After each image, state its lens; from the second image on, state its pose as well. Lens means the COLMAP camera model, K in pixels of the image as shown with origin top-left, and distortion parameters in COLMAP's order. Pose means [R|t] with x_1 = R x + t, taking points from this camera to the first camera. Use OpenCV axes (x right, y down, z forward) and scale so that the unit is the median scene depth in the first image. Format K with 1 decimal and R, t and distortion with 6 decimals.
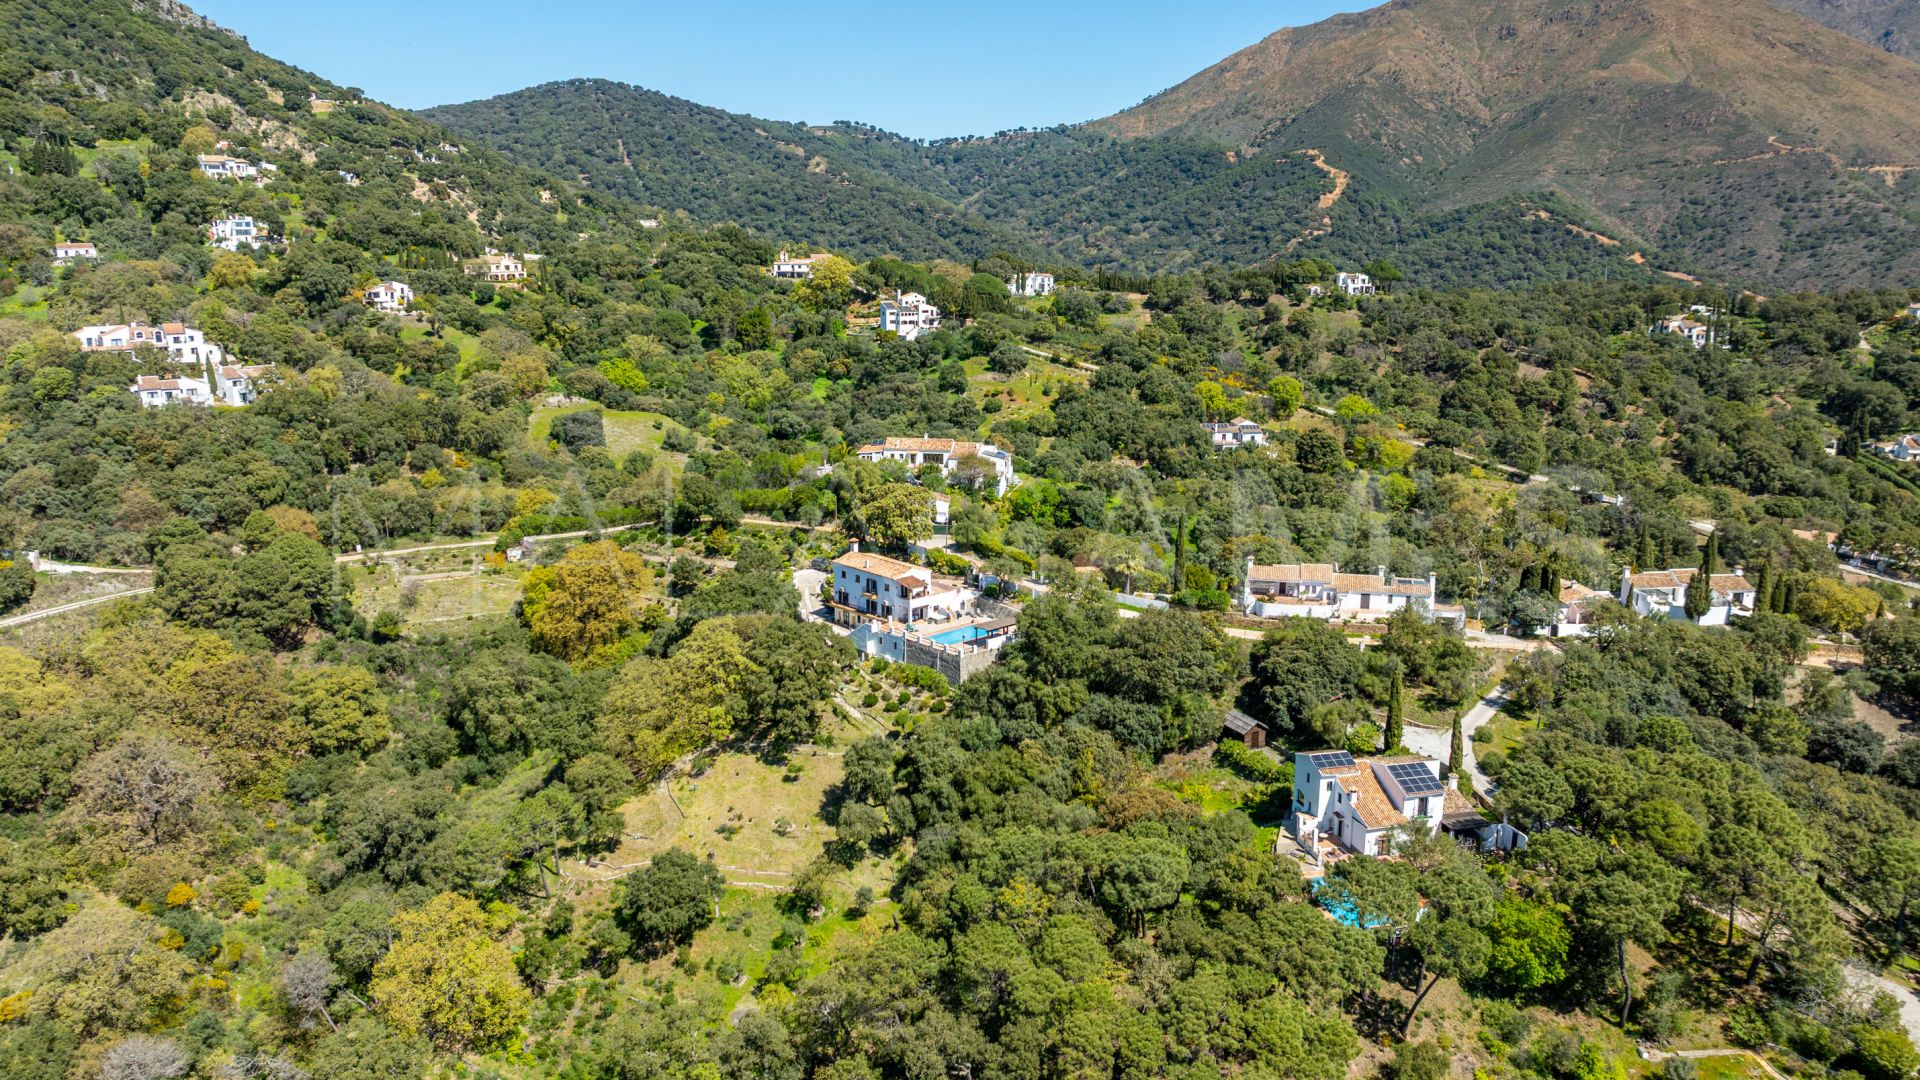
lens RADIAL K [[1298.1, 0, 965.3], [0, 1298.1, 533.0], [0, 0, 1]] dist [-0.038056, -0.002116]
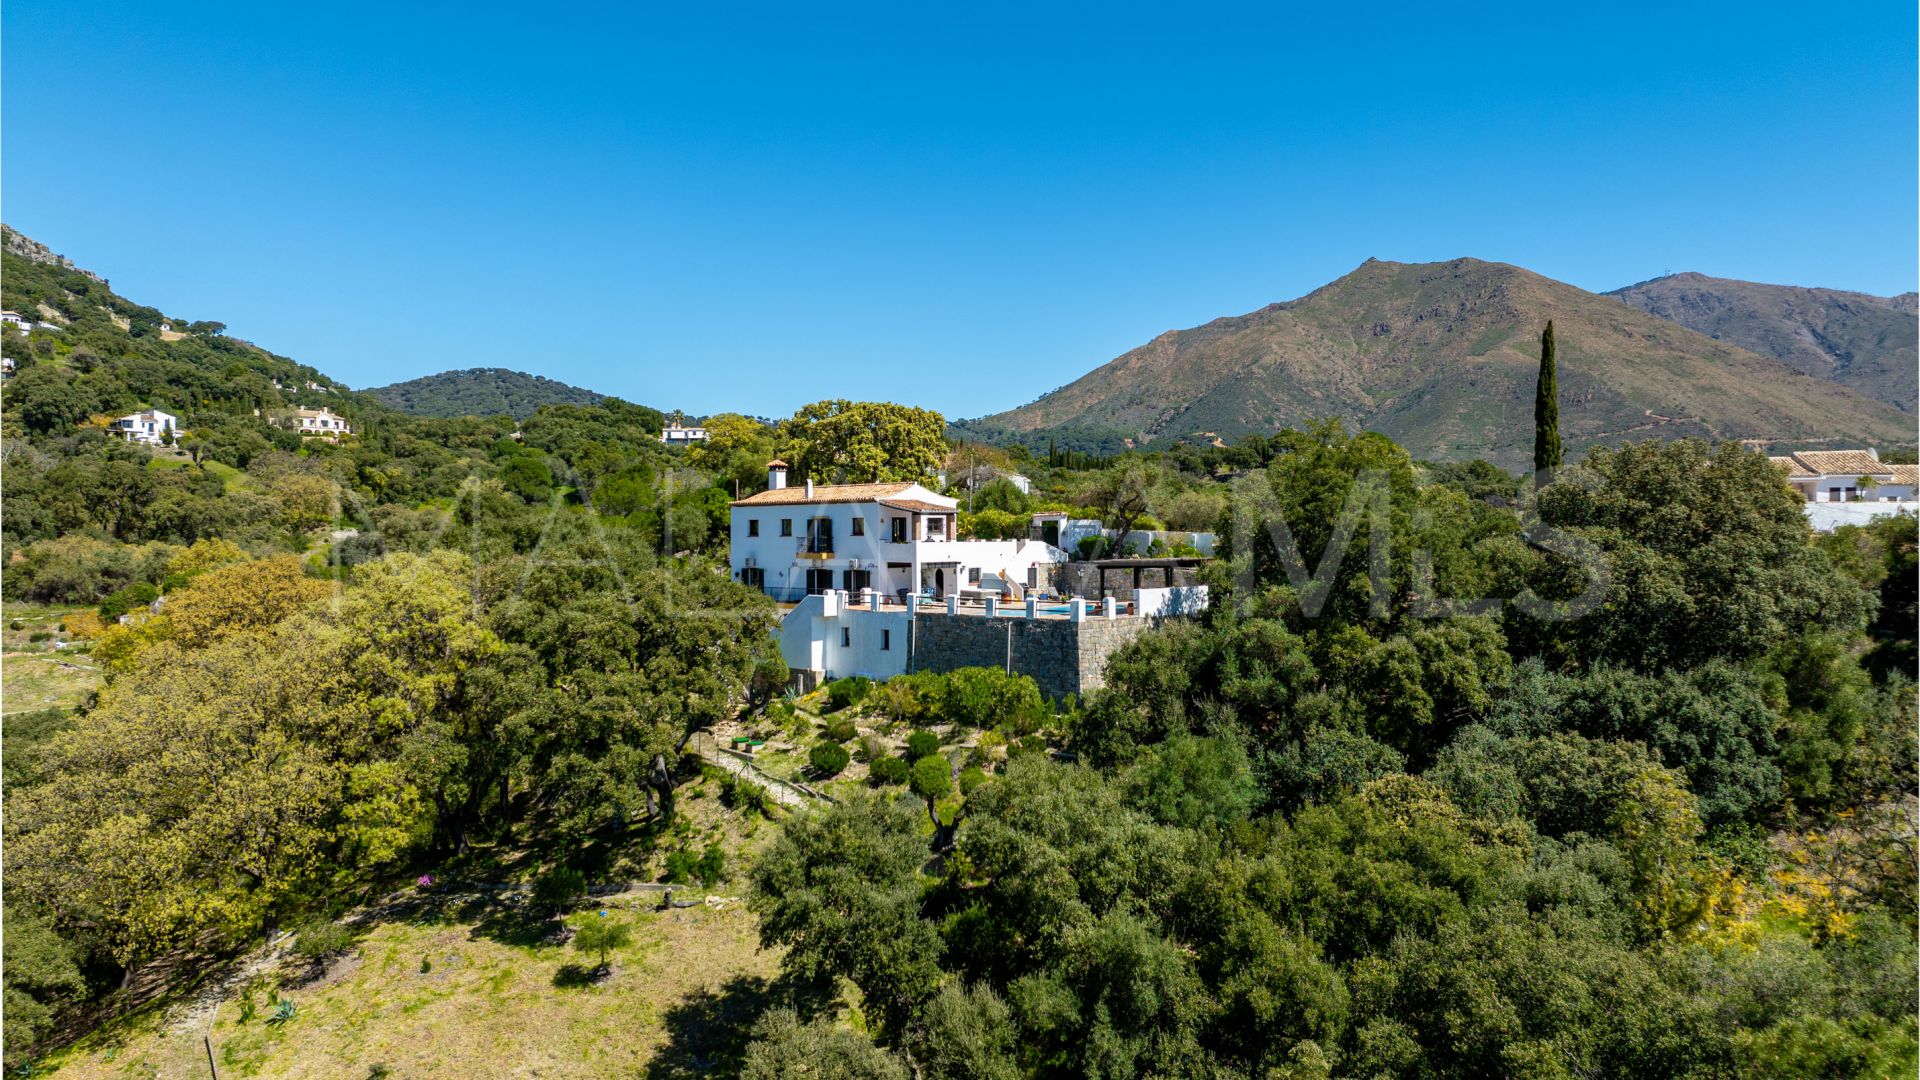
lens RADIAL K [[1298.1, 0, 960.8], [0, 1298.1, 544.8], [0, 0, 1]] dist [-0.038056, -0.002116]
pose [[0.997258, -0.008672, 0.073498, -0.020740], [0.024538, 0.975677, -0.217834, 0.050403], [-0.069822, 0.219040, 0.973215, 0.210643]]
